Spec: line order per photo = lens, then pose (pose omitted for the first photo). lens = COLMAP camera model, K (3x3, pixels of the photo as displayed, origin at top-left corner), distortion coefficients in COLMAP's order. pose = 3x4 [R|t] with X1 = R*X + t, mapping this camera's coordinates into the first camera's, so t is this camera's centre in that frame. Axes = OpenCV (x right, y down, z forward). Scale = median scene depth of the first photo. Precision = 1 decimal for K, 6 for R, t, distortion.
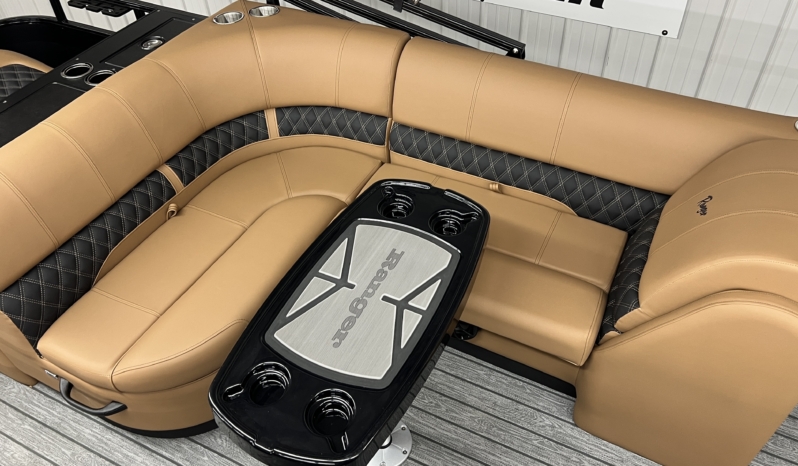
lens RADIAL K [[635.5, 0, 399.0], [0, 635.5, 233.0], [0, 0, 1]] dist [0.050613, -0.009111]
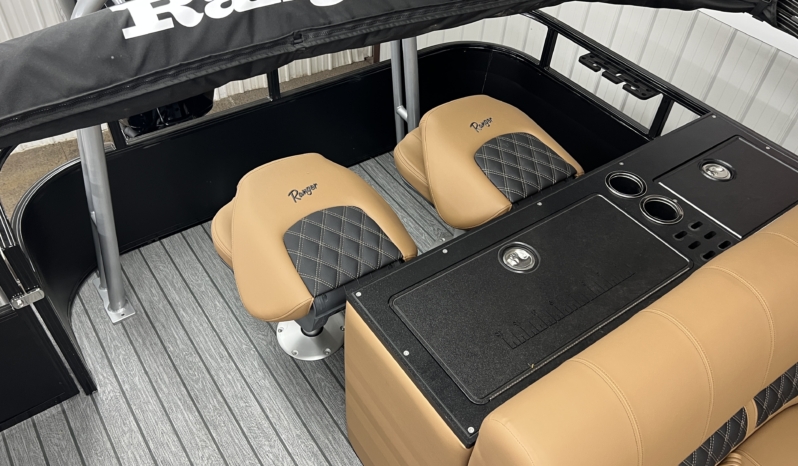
lens RADIAL K [[635.5, 0, 399.0], [0, 635.5, 233.0], [0, 0, 1]] dist [0.050613, -0.009111]
pose [[0.888012, 0.385443, -0.250737, -0.437123], [-0.381828, 0.921947, 0.064968, -0.122718], [0.256208, 0.038047, 0.965873, 0.178621]]
